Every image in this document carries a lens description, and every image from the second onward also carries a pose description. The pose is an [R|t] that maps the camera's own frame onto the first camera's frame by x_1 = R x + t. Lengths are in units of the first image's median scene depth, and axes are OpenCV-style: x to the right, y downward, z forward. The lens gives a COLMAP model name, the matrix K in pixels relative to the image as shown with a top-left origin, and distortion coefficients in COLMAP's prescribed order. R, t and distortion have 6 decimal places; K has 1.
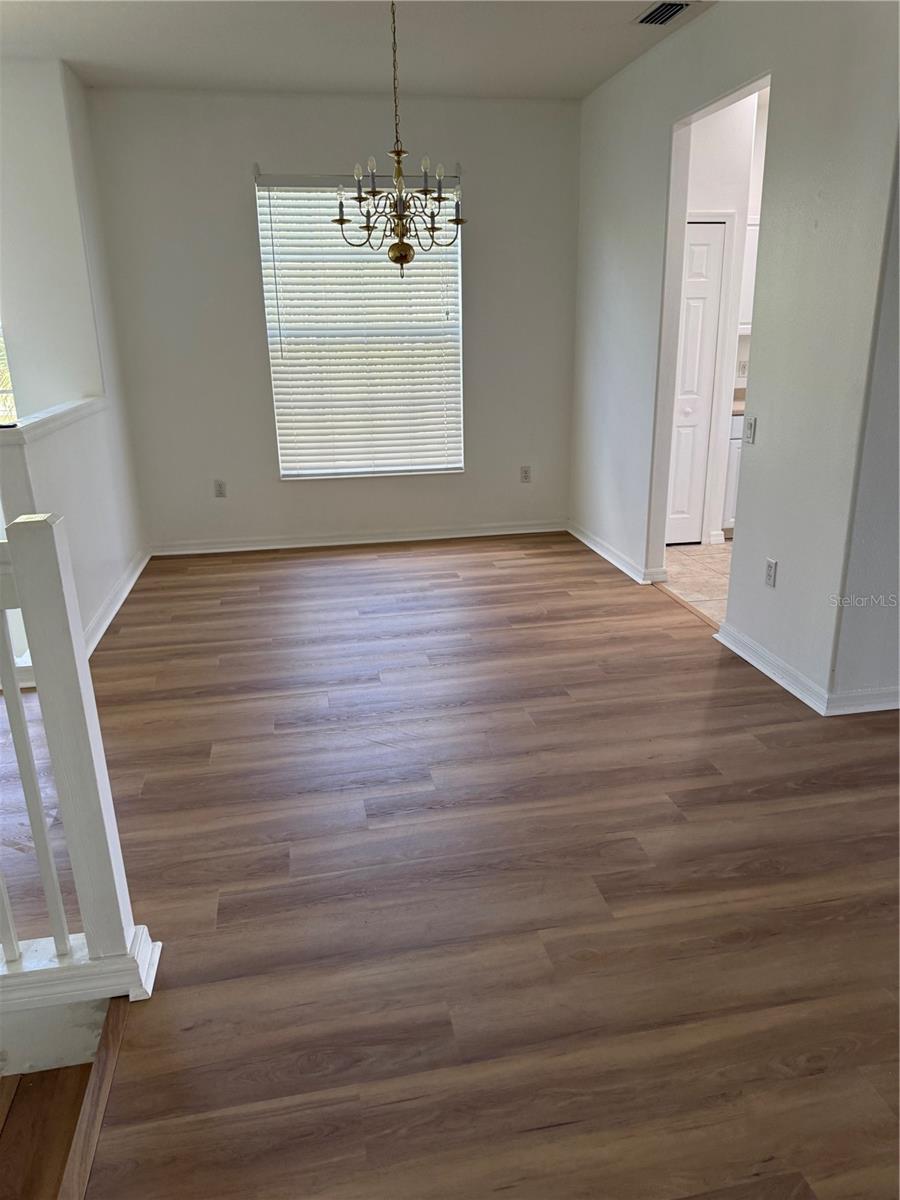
lens RADIAL K [[852.3, 0, 452.0], [0, 852.3, 597.0], [0, 0, 1]] dist [0.104476, -0.172458]
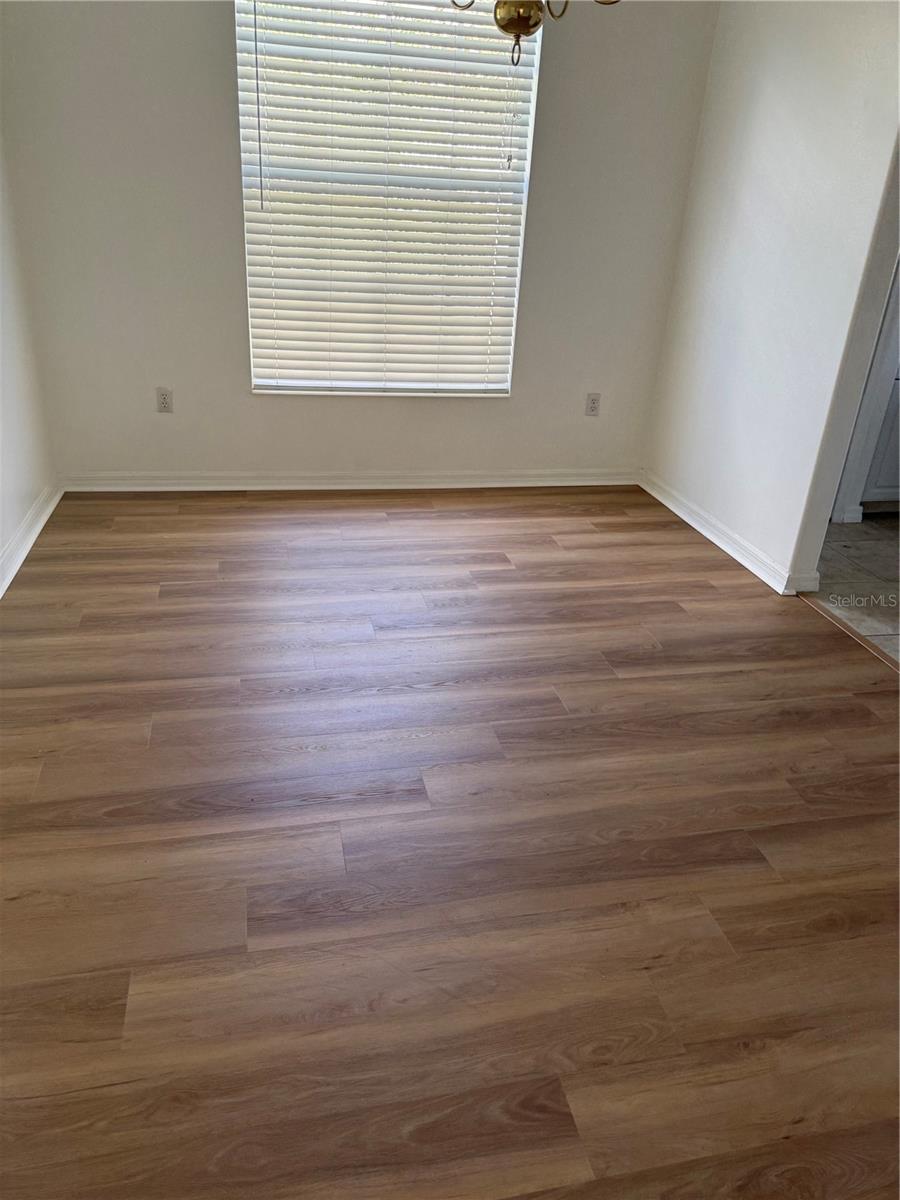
lens RADIAL K [[851.3, 0, 434.8], [0, 851.3, 602.1], [0, 0, 1]] dist [0.101216, -0.209104]
pose [[0.997541, 0.056877, 0.040947, -0.083476], [-0.061982, 0.988674, 0.136679, -0.086251], [-0.032709, -0.138881, 0.989769, 0.330076]]
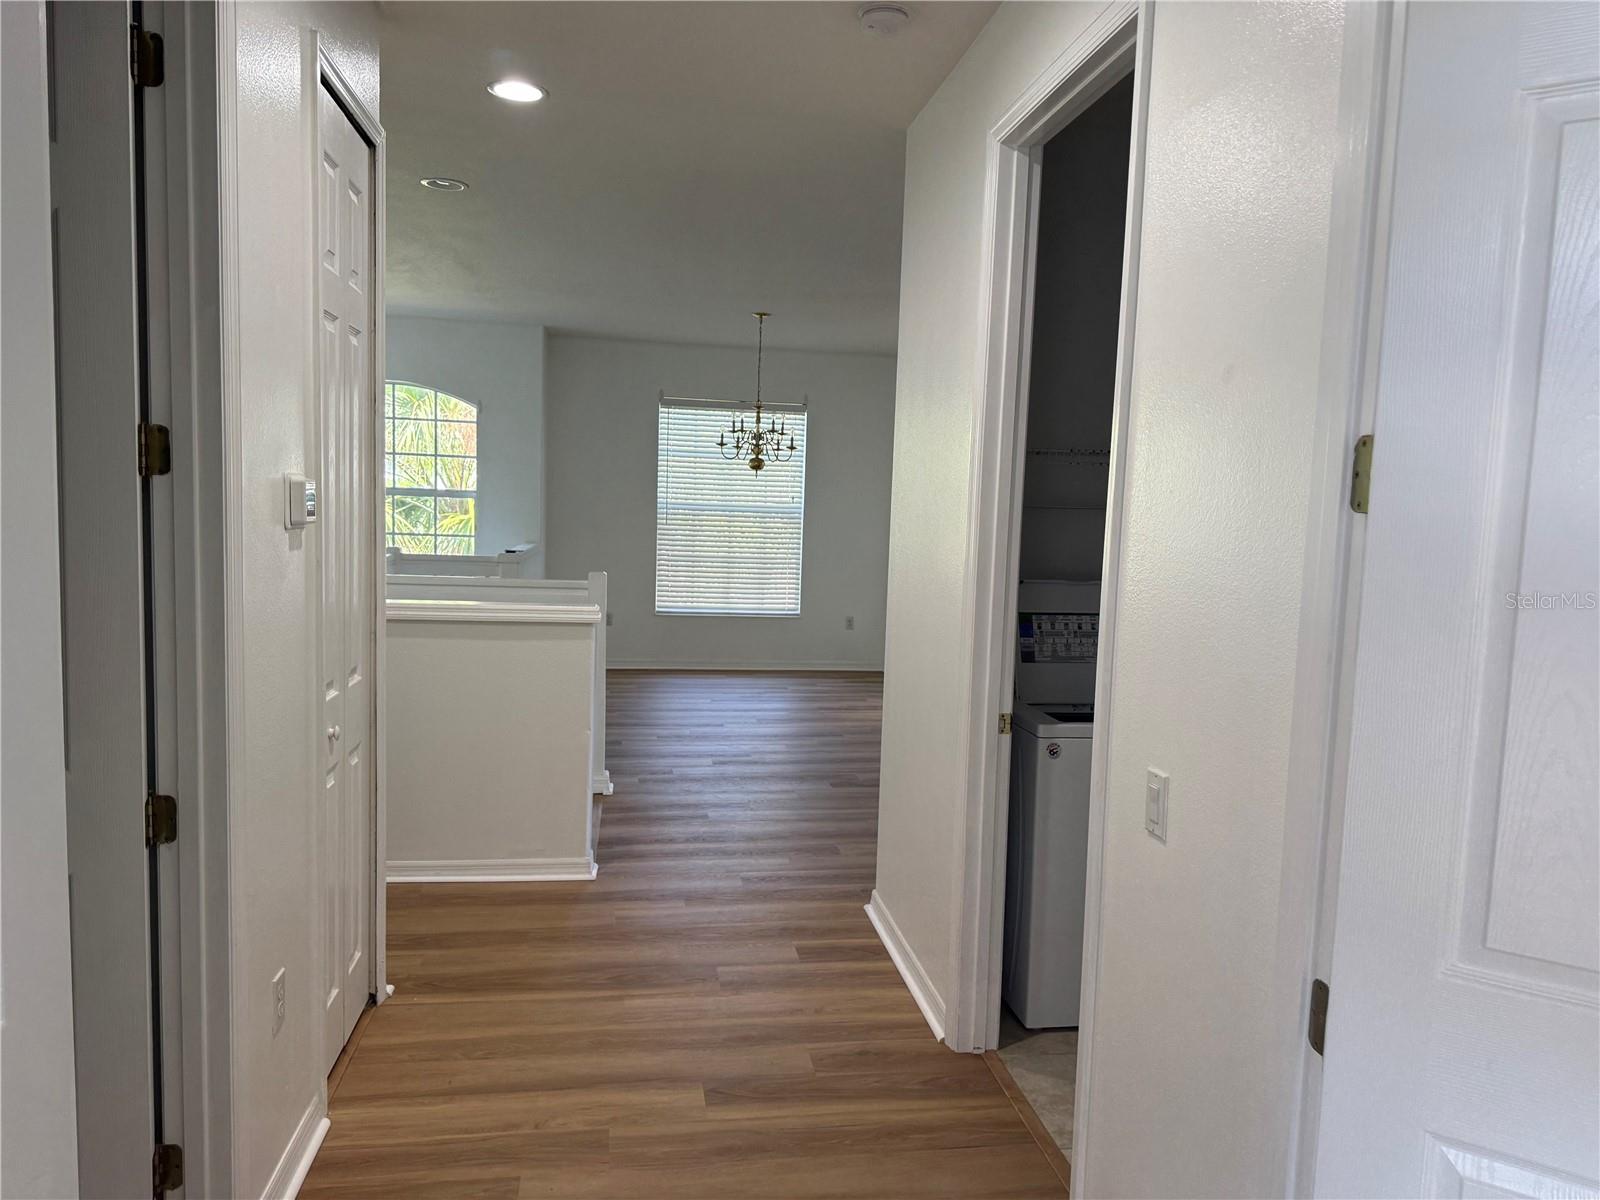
lens RADIAL K [[1136.4, 0, 800.0], [0, 1136.4, 600.0], [0, 0, 1]] dist [0.104476, -0.172458]
pose [[0.998049, 0.055911, -0.027790, 0.071905], [-0.060639, 0.974039, -0.218107, 0.233930], [0.014874, 0.219366, 0.975529, -0.770341]]
